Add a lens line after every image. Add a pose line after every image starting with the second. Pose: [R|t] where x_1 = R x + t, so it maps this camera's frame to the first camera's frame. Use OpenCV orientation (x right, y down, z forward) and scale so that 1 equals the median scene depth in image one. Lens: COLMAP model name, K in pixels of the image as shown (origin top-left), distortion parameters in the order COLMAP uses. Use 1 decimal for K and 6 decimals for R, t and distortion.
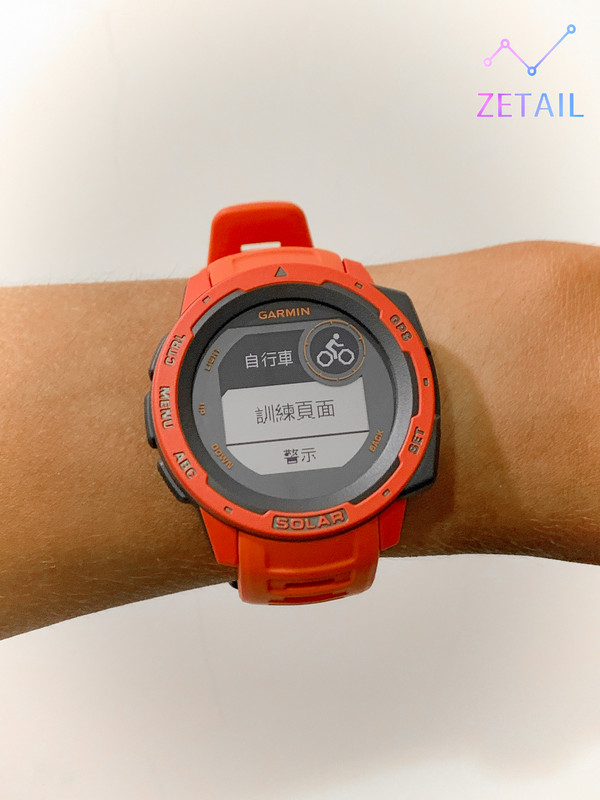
lens RADIAL K [[1476.1, 0, 289.8], [0, 1476.1, 402.3], [0, 0, 1]] dist [0.423379, 0.000000]
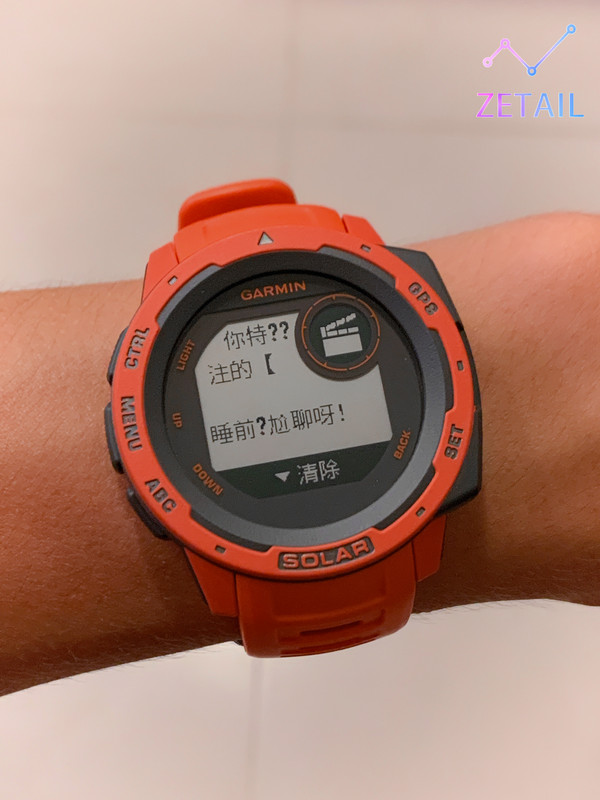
lens RADIAL K [[1476.1, 0, 281.5], [0, 1476.1, 412.8], [0, 0, 1]] dist [0.423379, 0.000000]
pose [[0.997370, -0.072452, 0.001979, -0.005824], [0.072311, 0.996537, 0.041044, -0.028196], [-0.004946, -0.040793, 0.999155, 0.217353]]
